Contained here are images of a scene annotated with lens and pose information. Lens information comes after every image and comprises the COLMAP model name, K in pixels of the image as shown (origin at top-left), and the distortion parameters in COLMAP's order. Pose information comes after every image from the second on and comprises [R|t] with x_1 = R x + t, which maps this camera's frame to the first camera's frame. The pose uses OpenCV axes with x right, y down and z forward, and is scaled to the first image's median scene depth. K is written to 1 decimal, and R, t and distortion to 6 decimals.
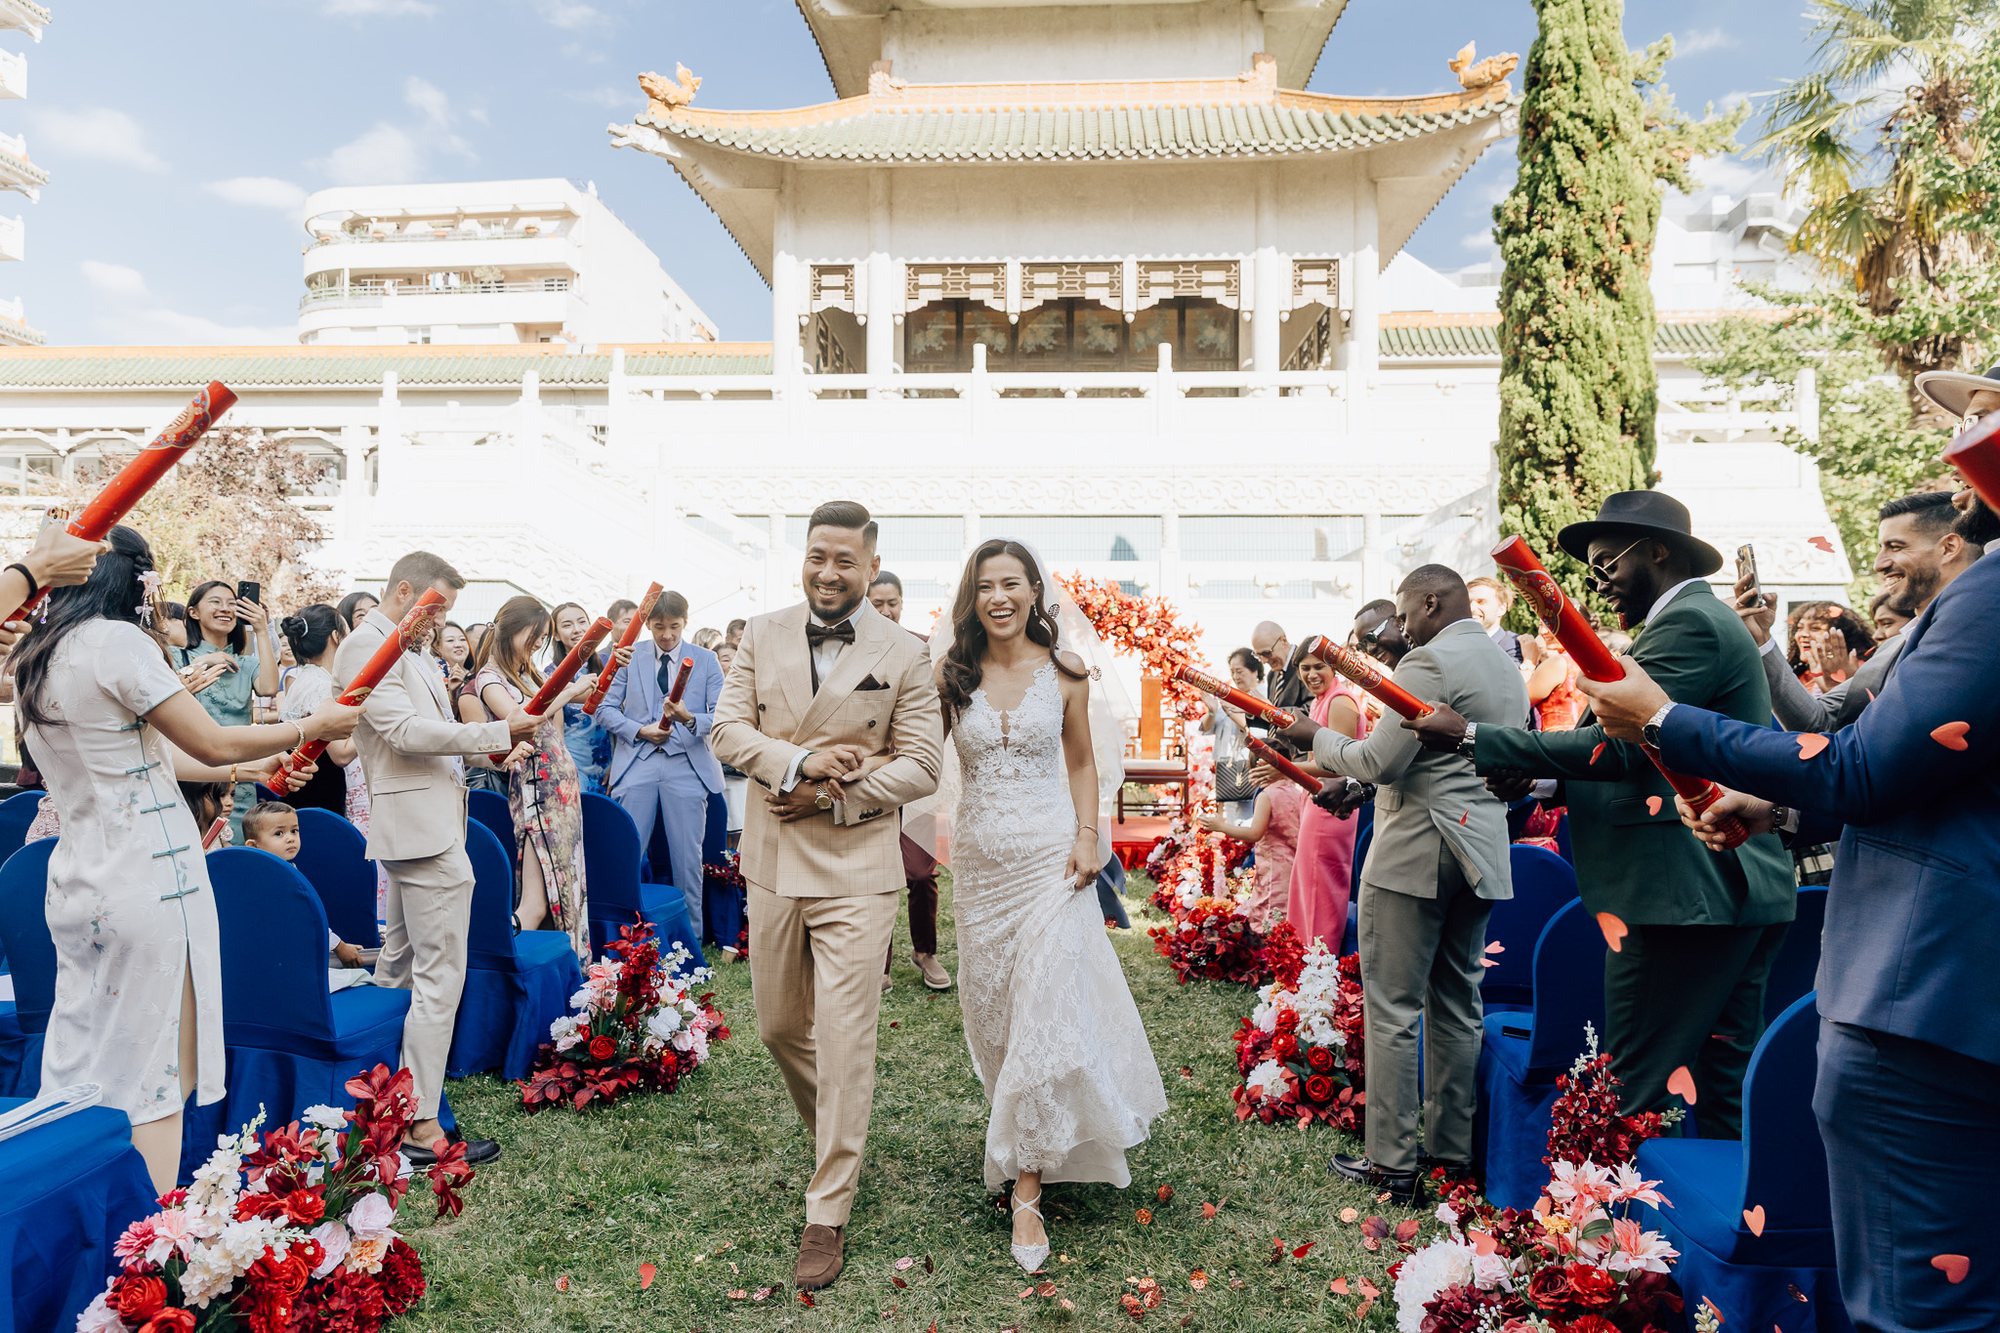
lens RADIAL K [[1287.1, 0, 980.4], [0, 1287.1, 647.8], [0, 0, 1]] dist [0.002447, -0.001482]
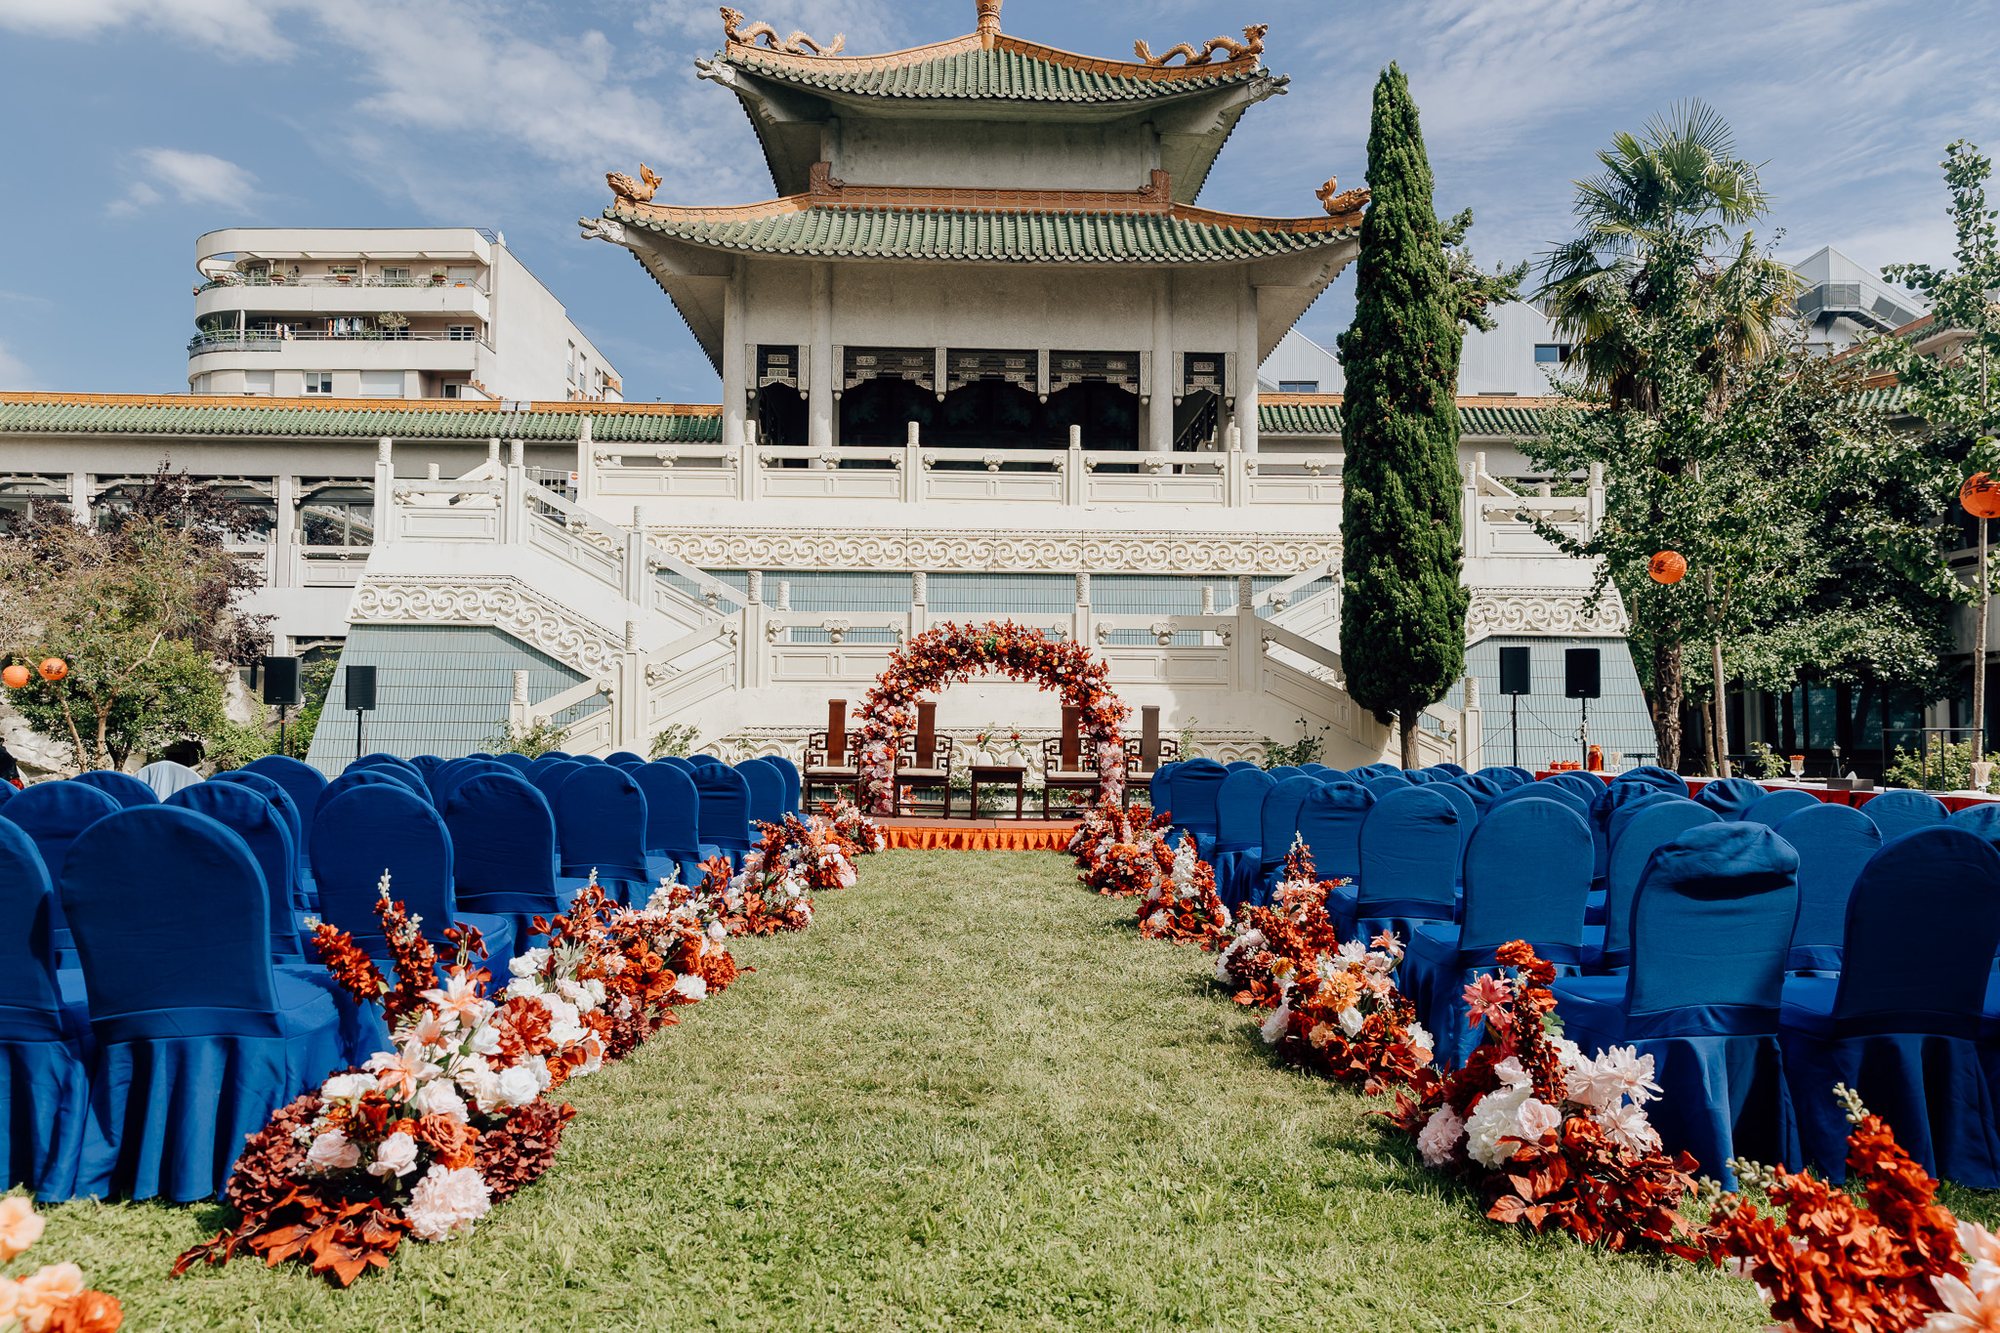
lens RADIAL K [[1325.8, 0, 1000.0], [0, 1325.8, 666.5], [0, 0, 1]] dist [0.000100, -0.000301]
pose [[0.995458, 0.005972, 0.095012, -0.031966], [-0.003238, 0.999577, -0.028900, 0.012231], [-0.095145, 0.028461, 0.995056, -0.152549]]
